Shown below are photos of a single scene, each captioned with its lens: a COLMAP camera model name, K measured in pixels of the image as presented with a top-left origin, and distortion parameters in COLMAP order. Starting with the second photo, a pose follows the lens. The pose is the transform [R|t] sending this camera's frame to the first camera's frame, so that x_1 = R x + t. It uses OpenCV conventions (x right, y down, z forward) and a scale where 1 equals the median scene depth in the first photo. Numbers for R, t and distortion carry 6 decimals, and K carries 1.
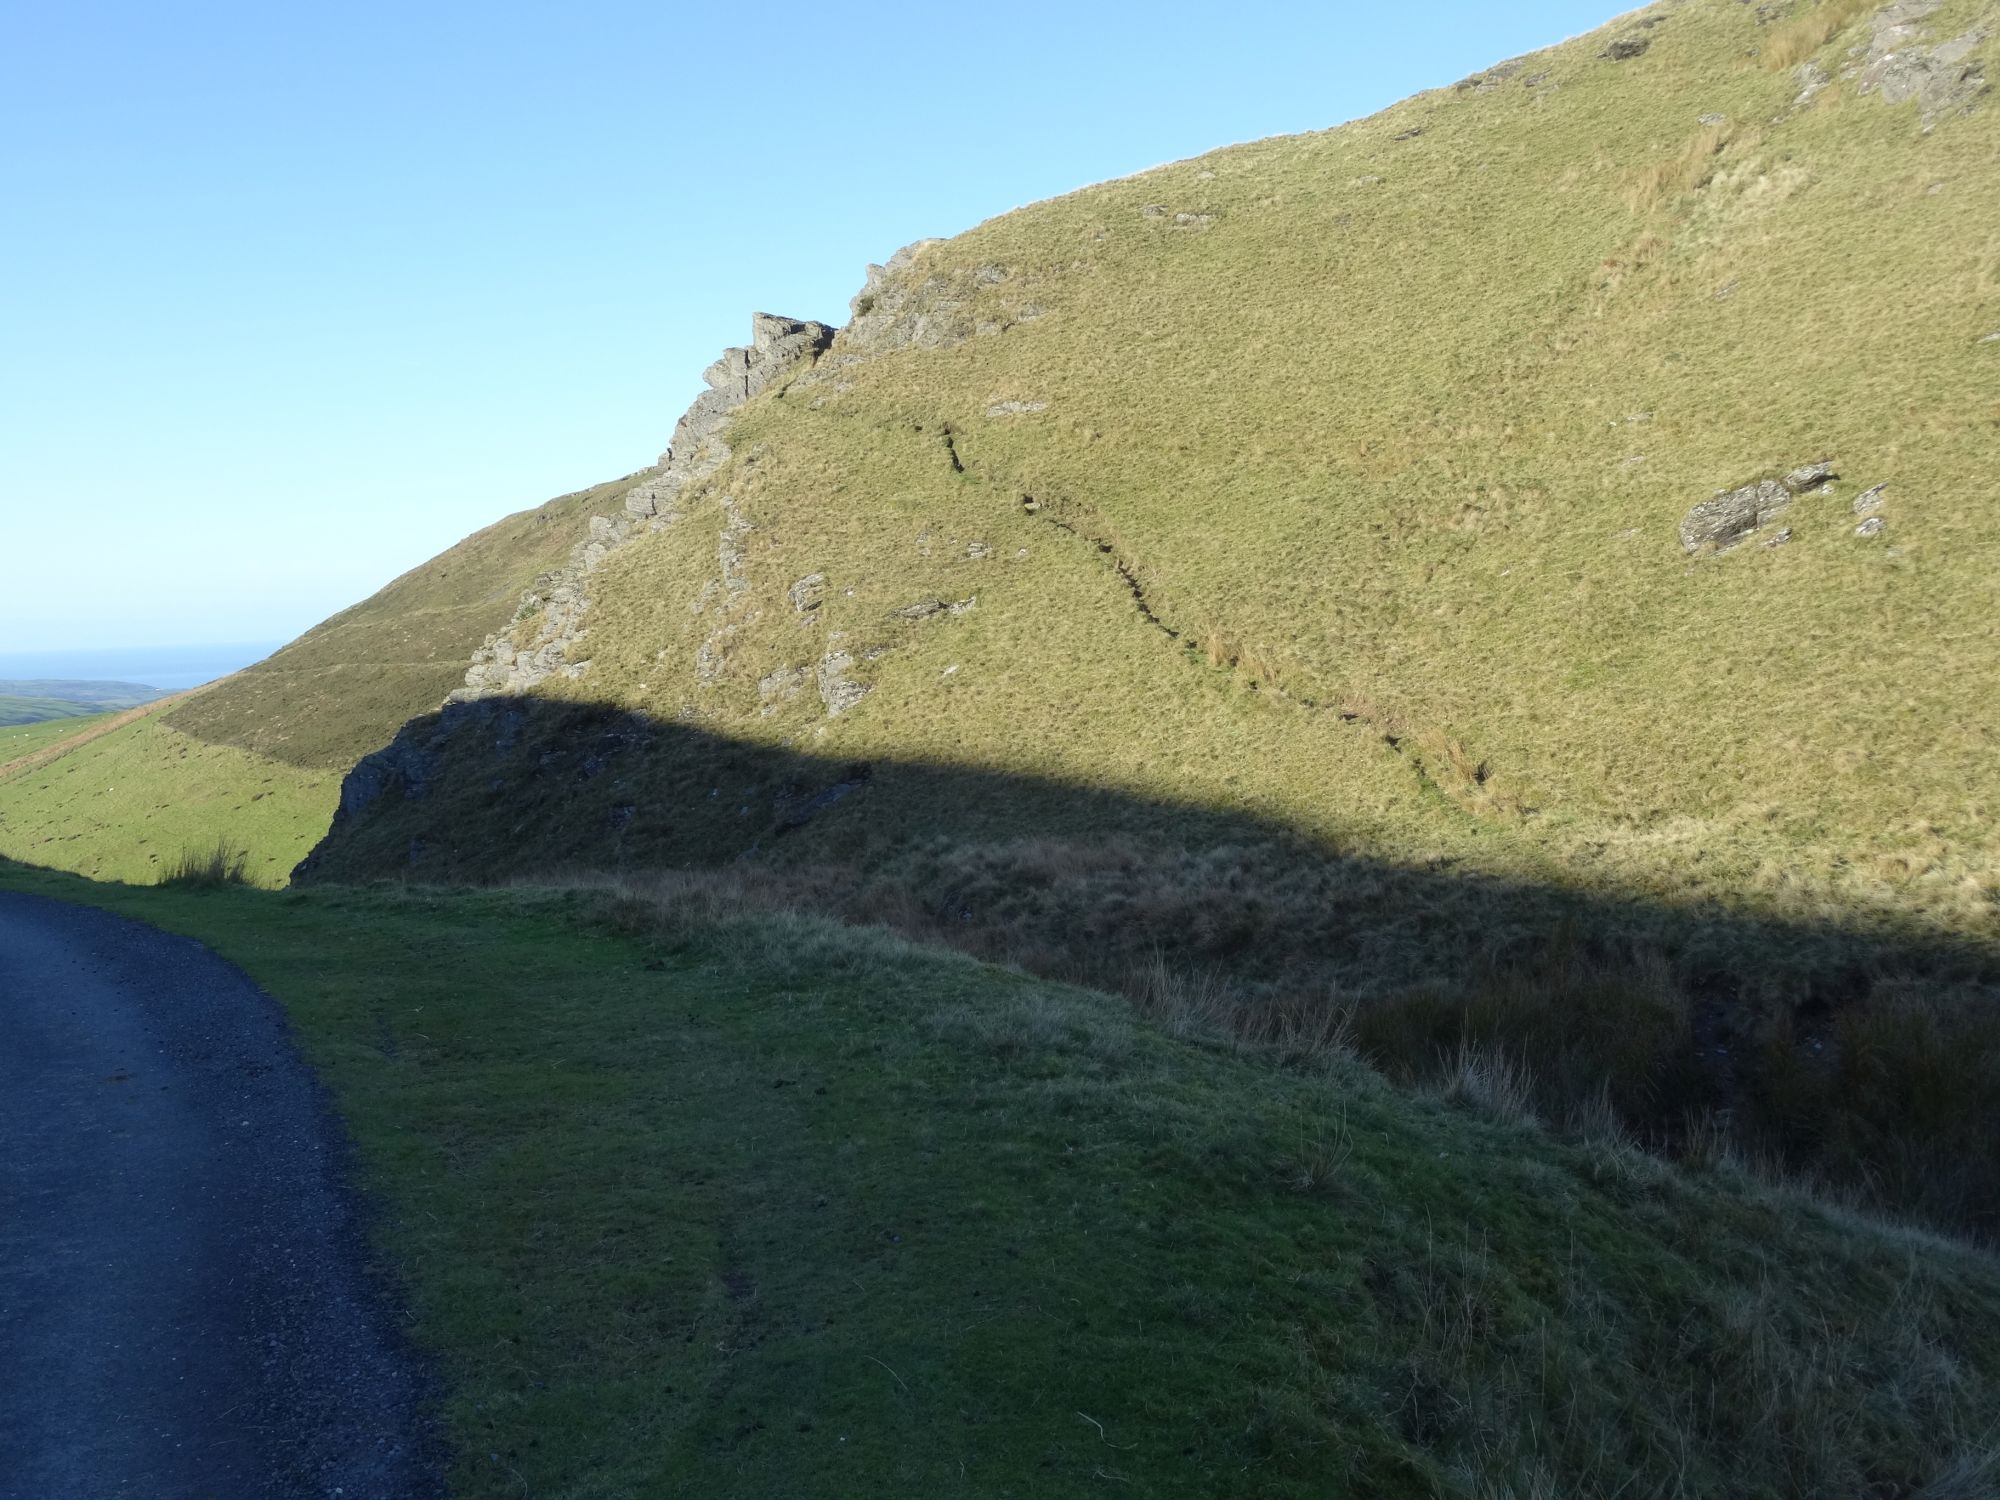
lens RADIAL K [[2006.2, 0, 999.6], [0, 2006.2, 749.1], [0, 0, 1]] dist [-0.003474, 0.000000]
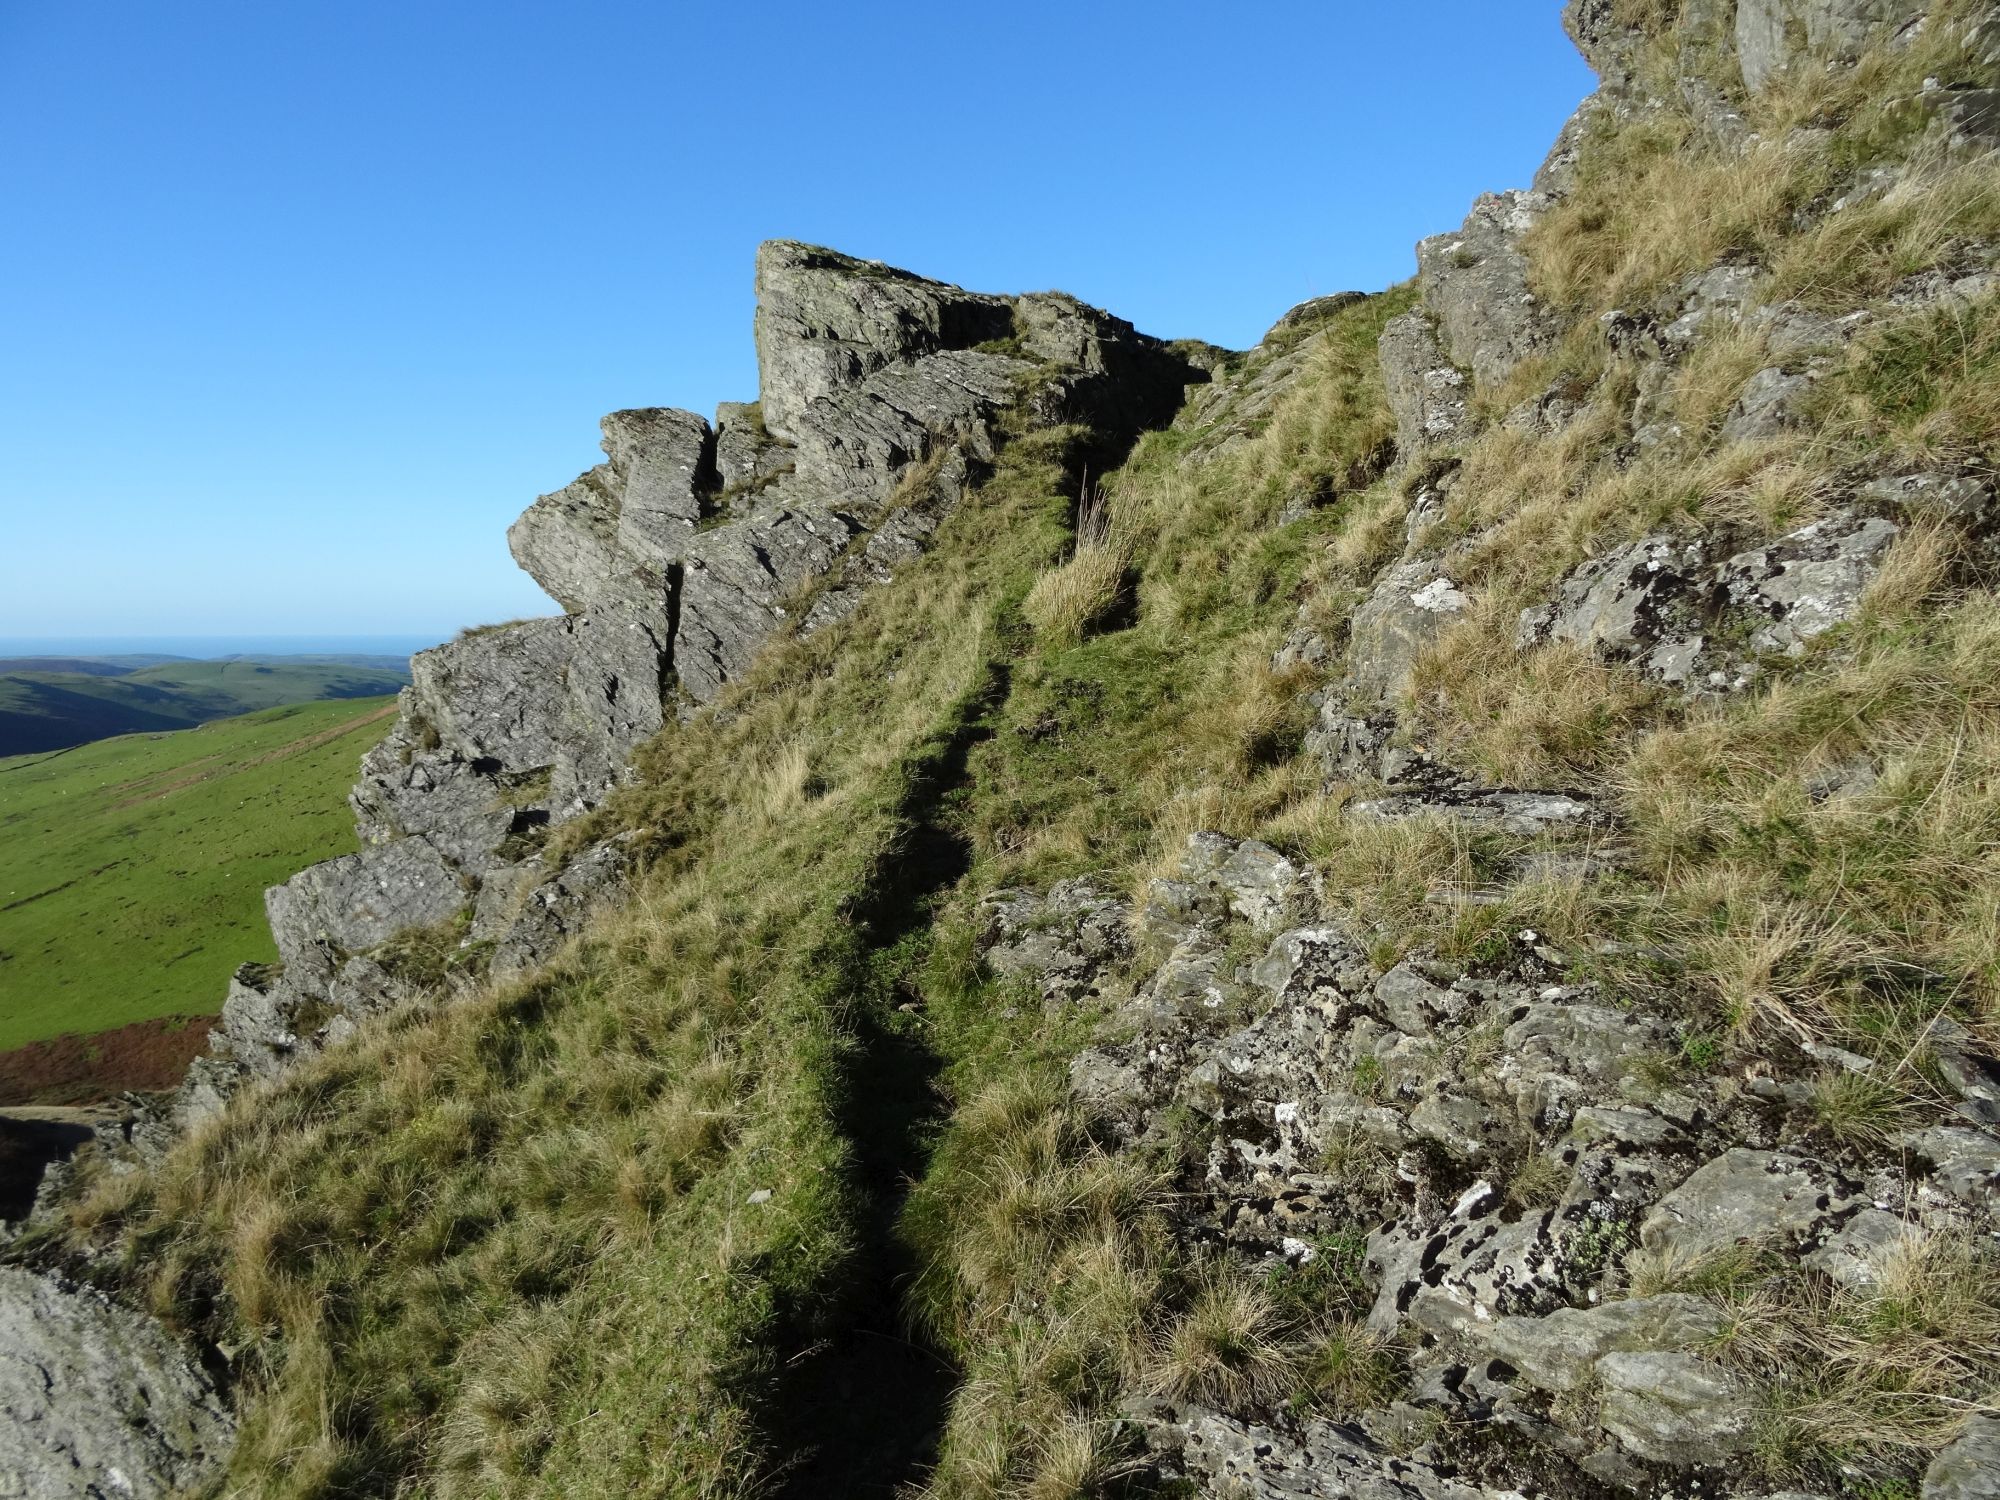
lens RADIAL K [[1385.0, 0, 995.3], [0, 1385.0, 746.8], [0, 0, 1]] dist [-0.011638, -0.004786]
pose [[0.998756, 0.044367, -0.022759, -0.094482], [-0.044165, 0.998981, 0.009325, -0.170892], [0.023149, -0.008309, 0.999697, 0.870695]]
